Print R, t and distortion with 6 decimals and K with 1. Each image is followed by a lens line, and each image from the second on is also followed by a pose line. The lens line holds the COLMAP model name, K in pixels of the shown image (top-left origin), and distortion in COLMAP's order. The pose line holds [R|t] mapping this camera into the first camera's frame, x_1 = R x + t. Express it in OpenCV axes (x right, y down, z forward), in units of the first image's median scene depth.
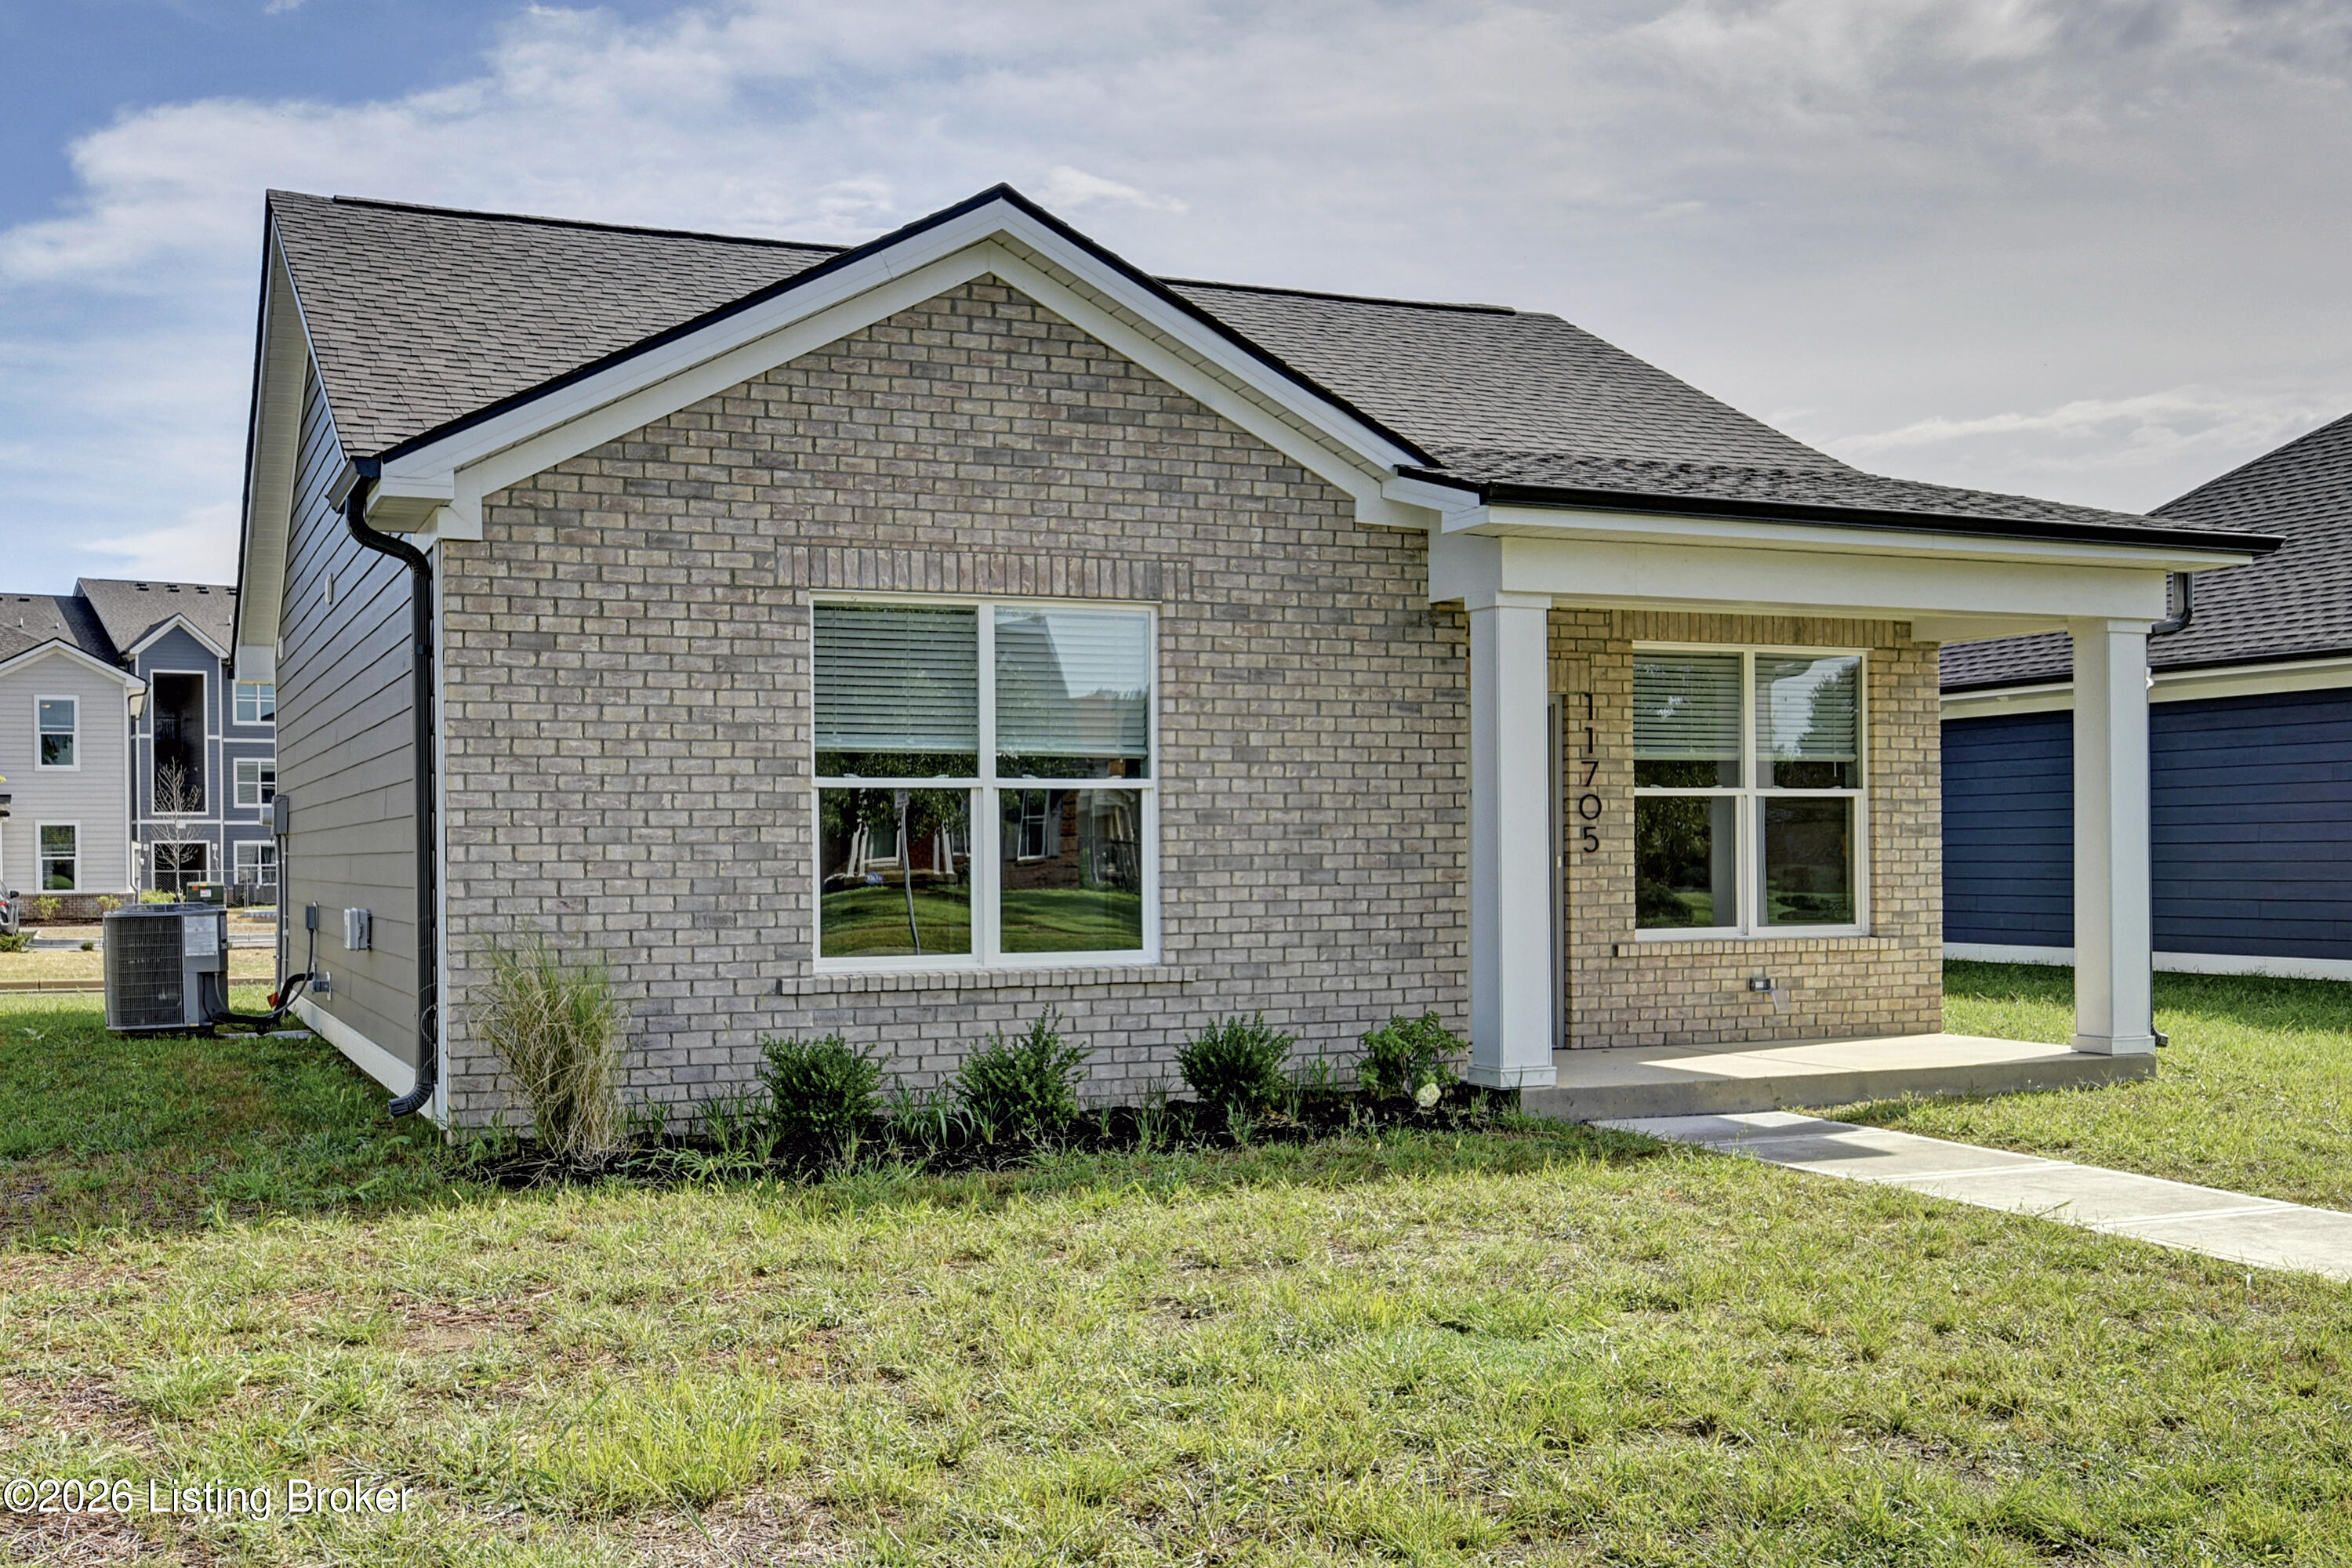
lens RADIAL K [[2418.1, 0, 1146.6], [0, 2418.1, 874.1], [0, 0, 1]] dist [-0.010767, 0.000000]
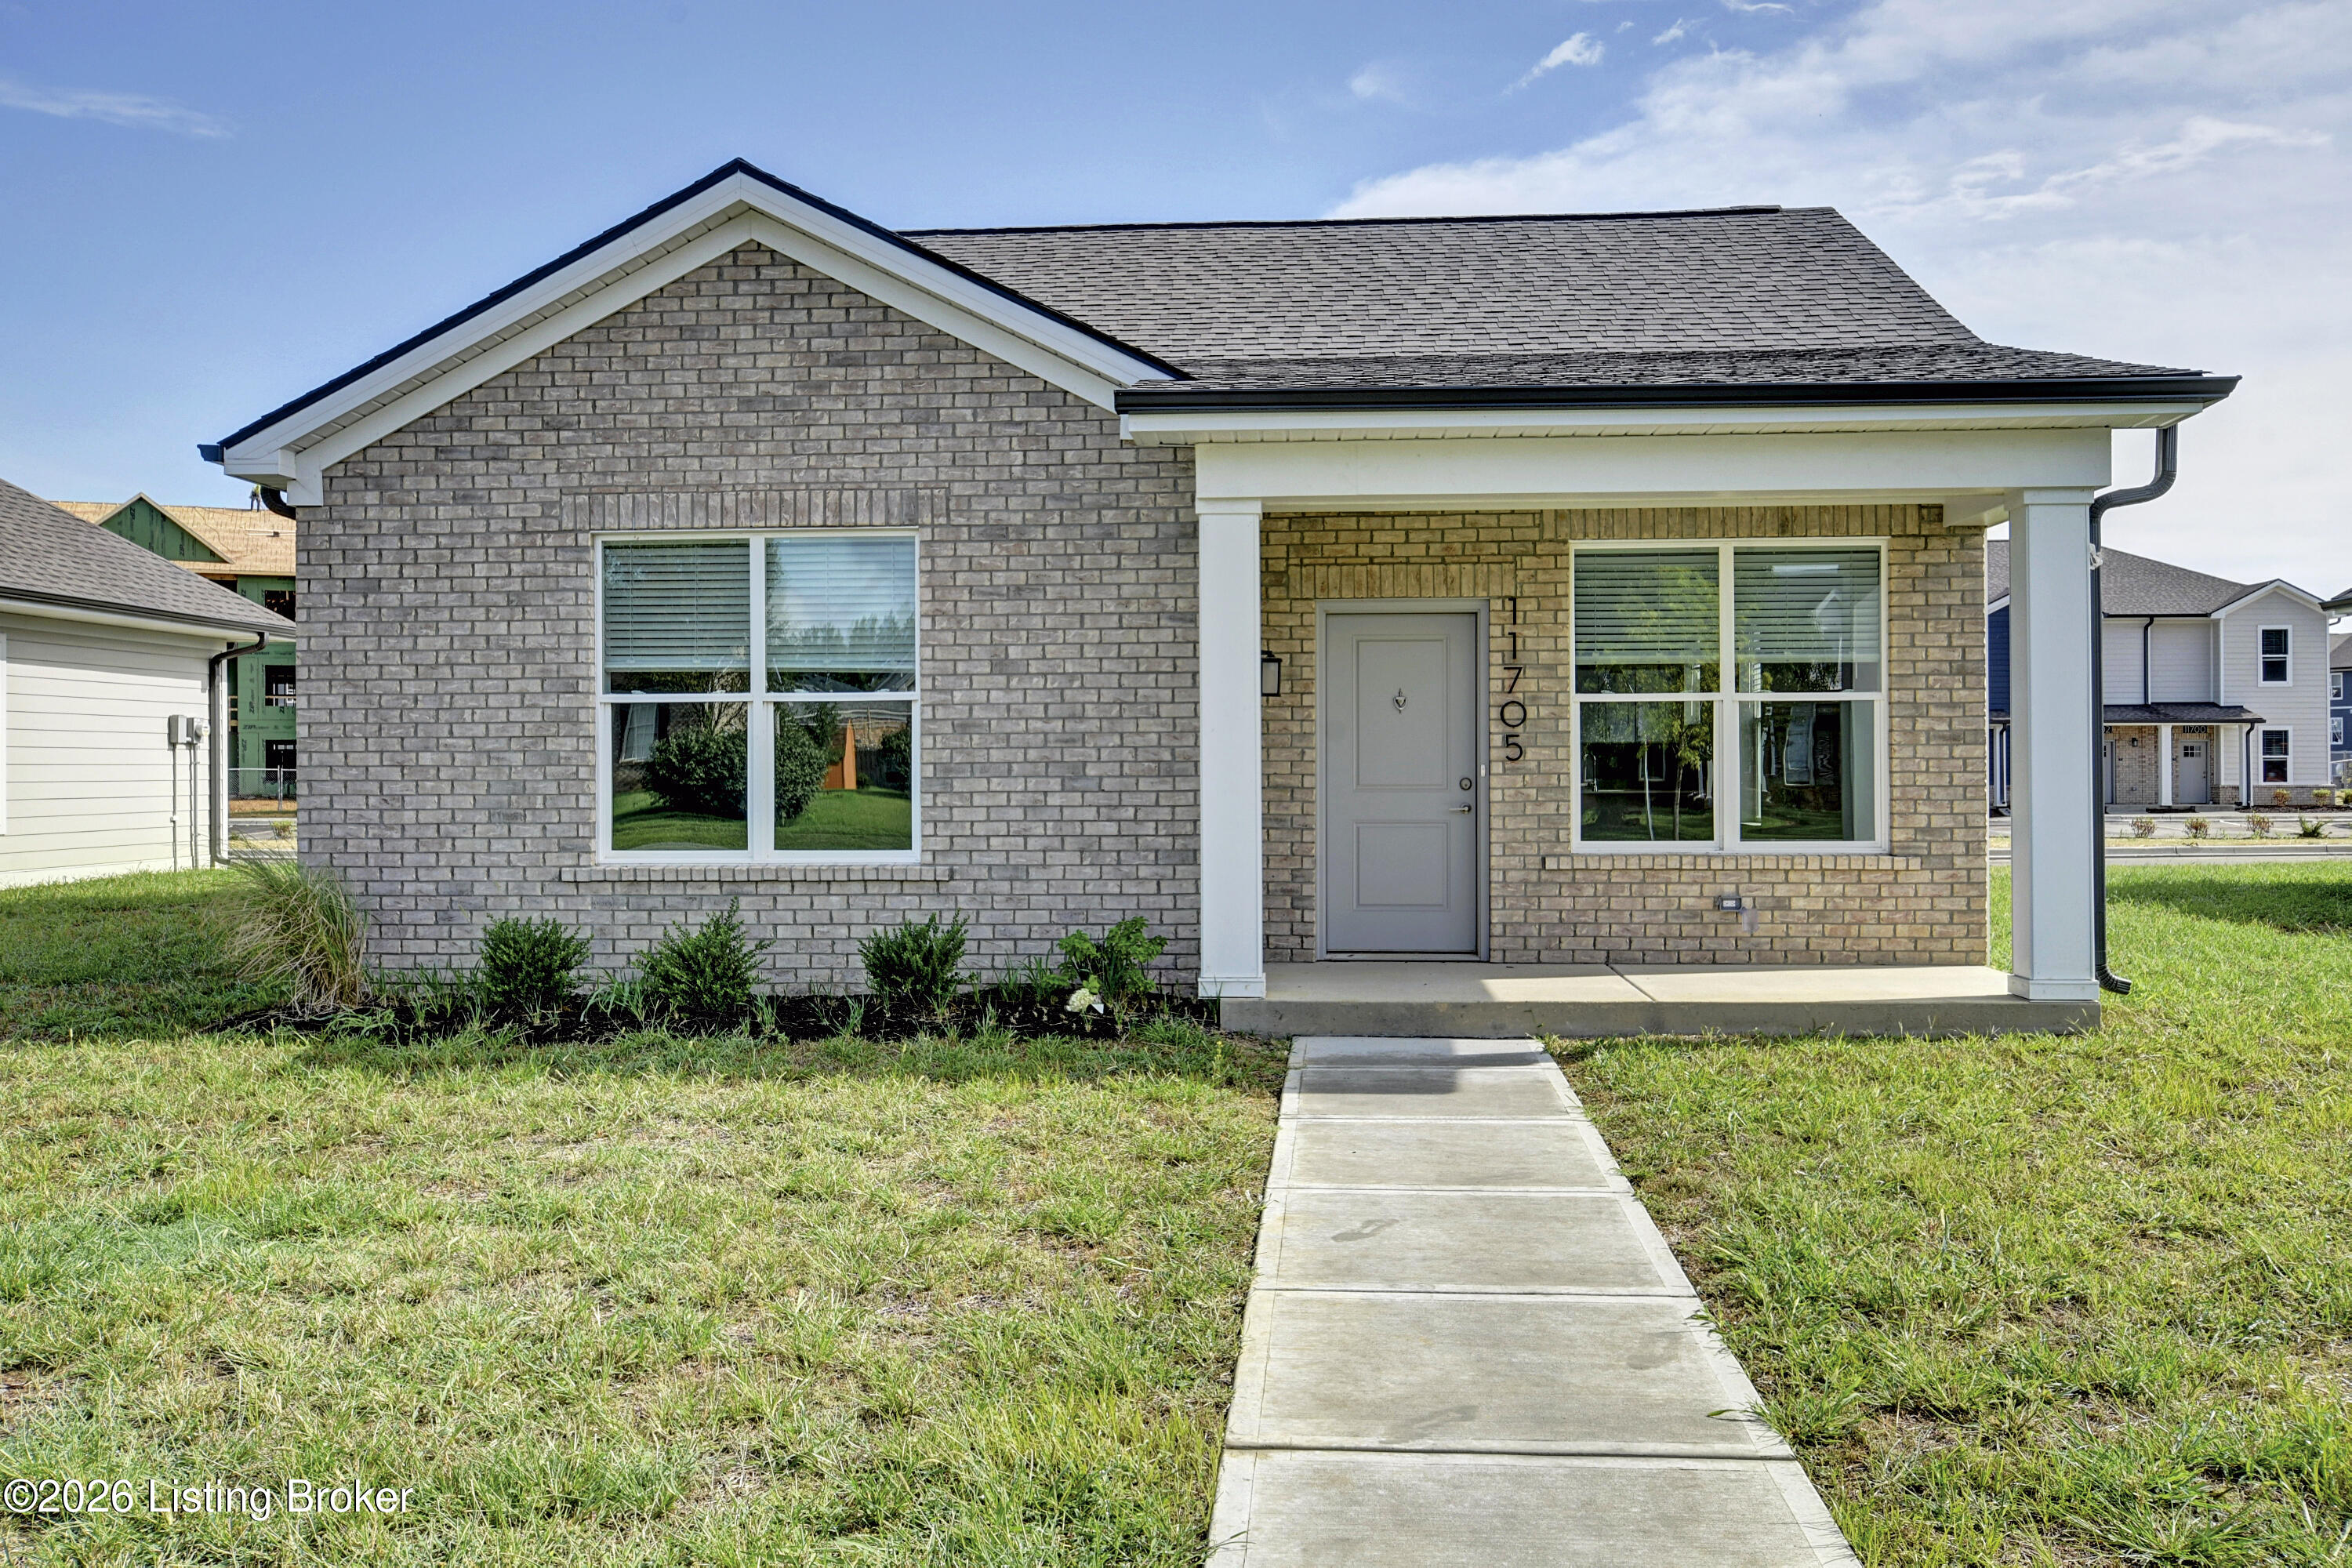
lens RADIAL K [[2016.8, 0, 1185.7], [0, 2016.8, 761.5], [0, 0, 1]] dist [0.000120, -0.014689]
pose [[0.884565, 0.002825, -0.466408, 0.516056], [-0.006453, 0.999960, -0.006182, -0.003361], [0.466372, 0.008478, 0.884548, 0.256835]]
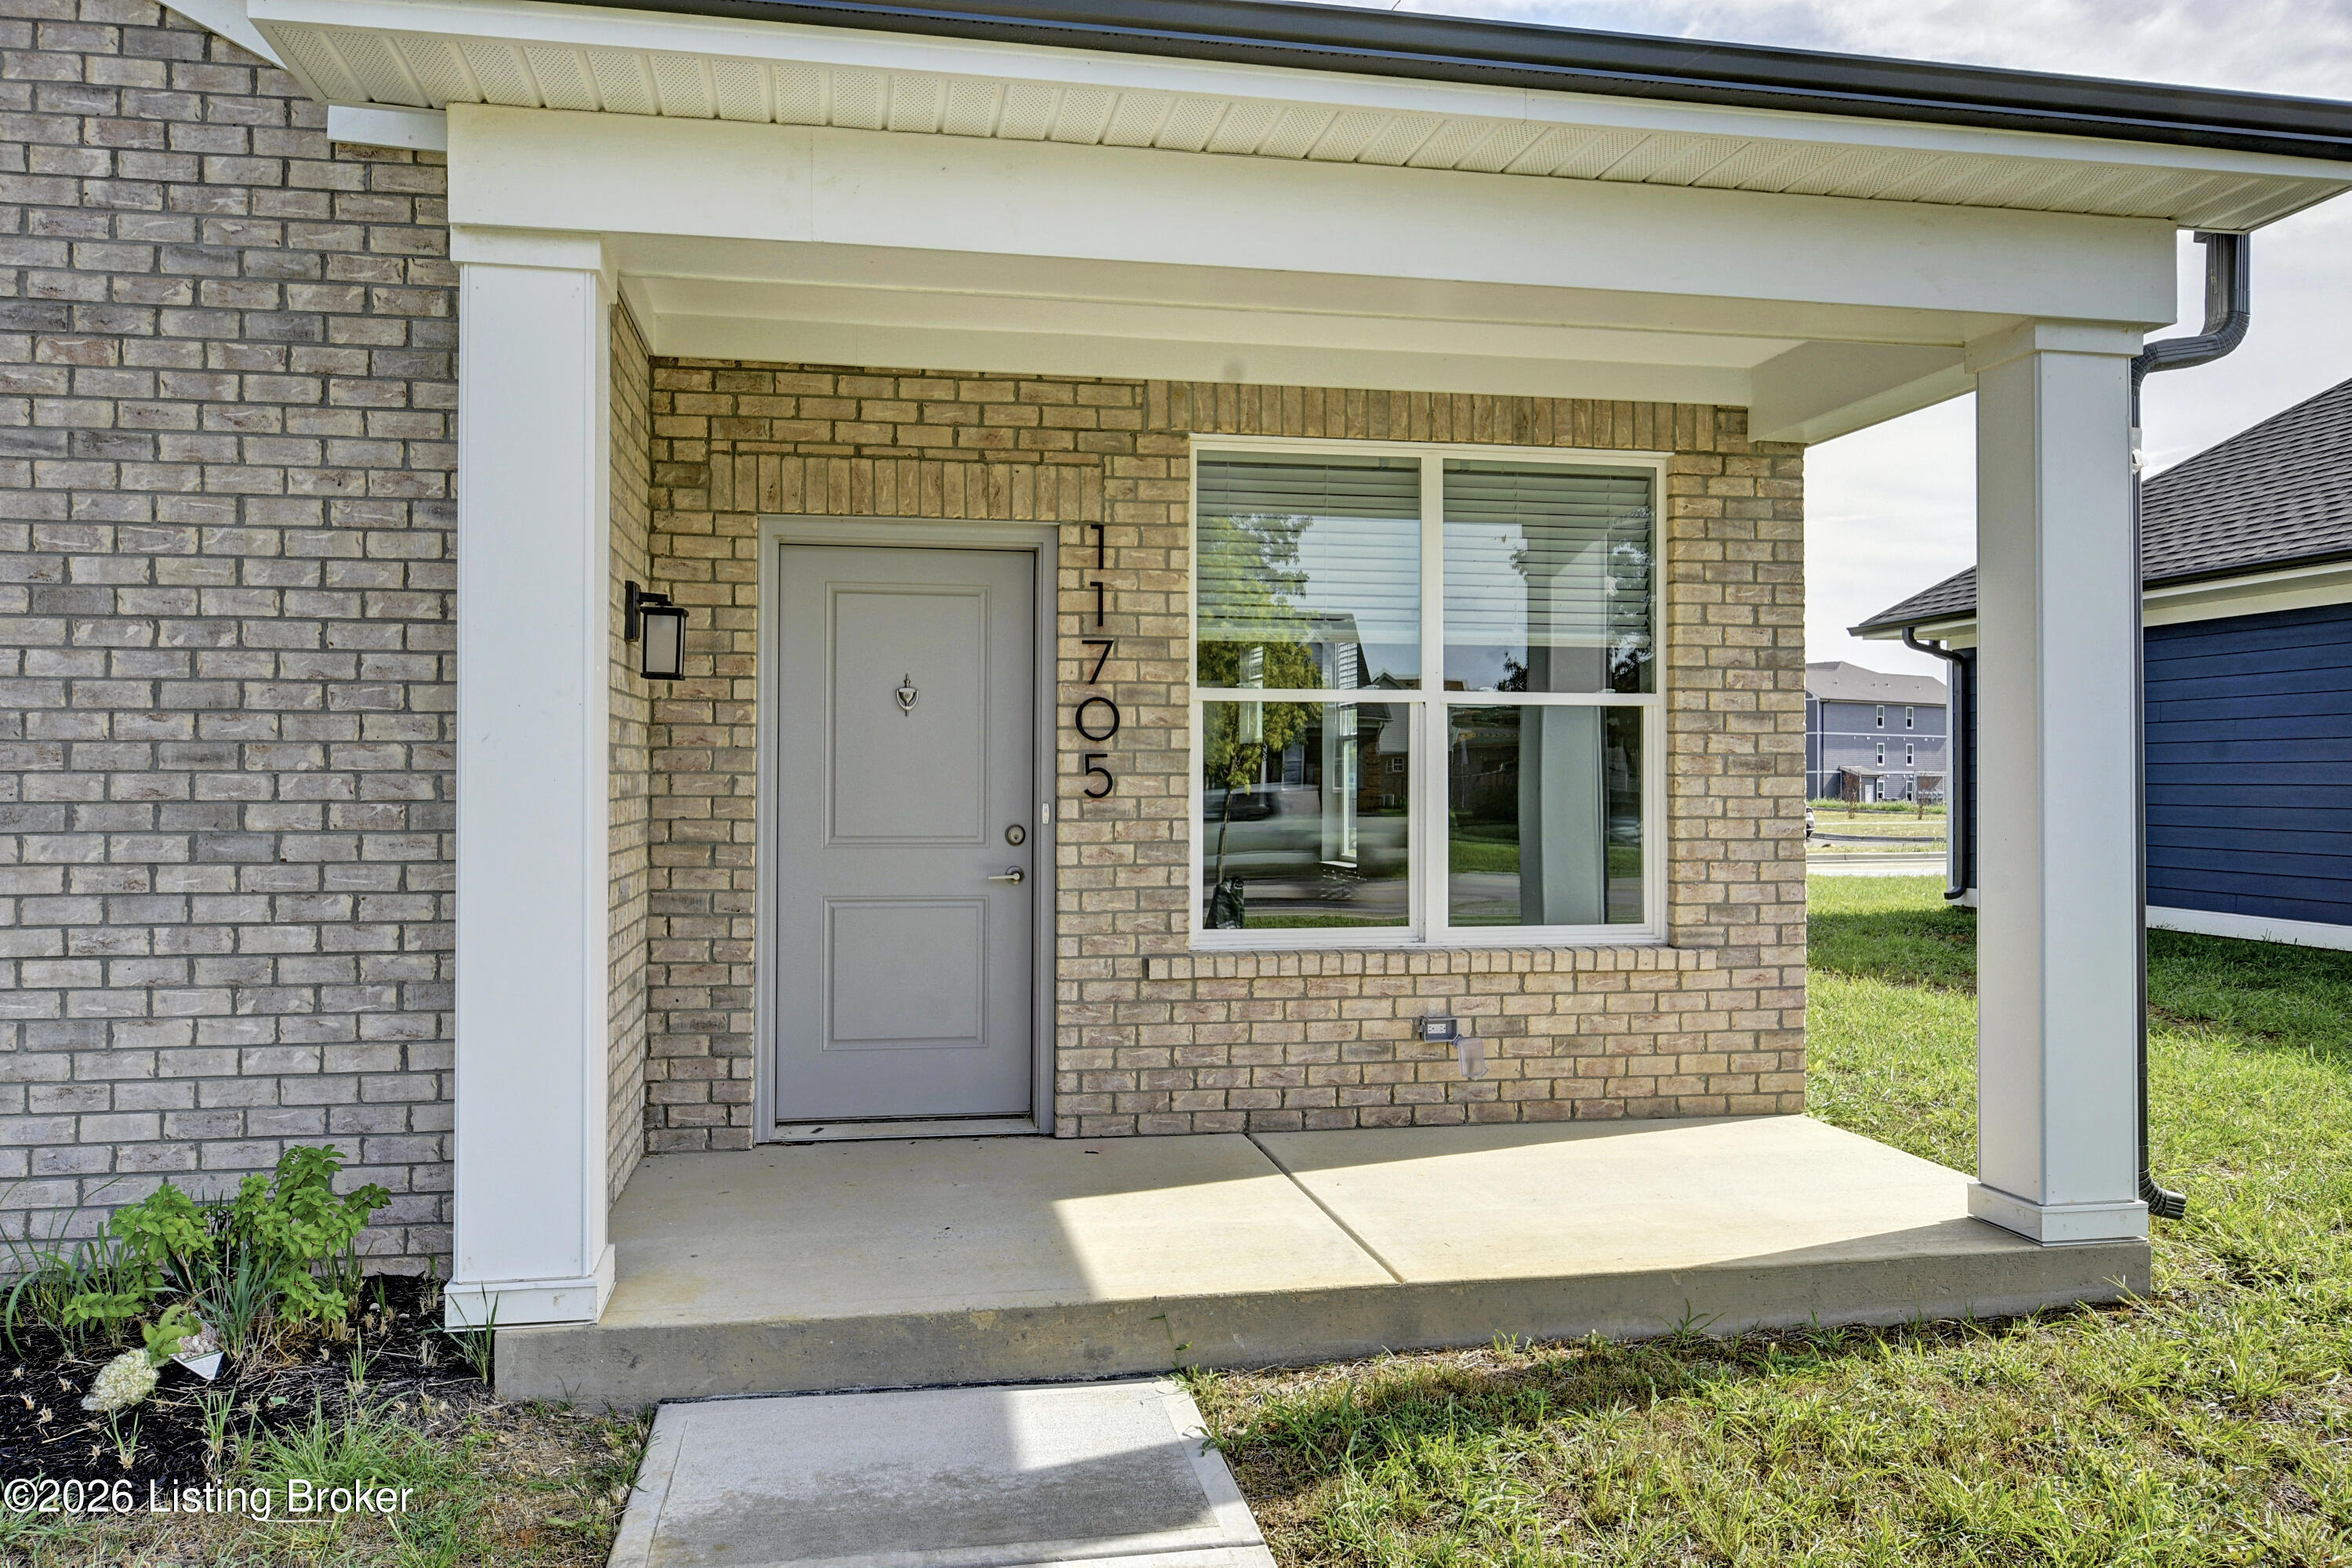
lens RADIAL K [[1712.7, 0, 1187.7], [0, 1712.7, 764.3], [0, 0, 1]] dist [-0.000773, -0.006360]
pose [[0.974905, 0.008282, -0.222467, 0.342933], [-0.011709, 0.999832, -0.014092, -0.013369], [0.222313, 0.016343, 0.974838, 0.701491]]
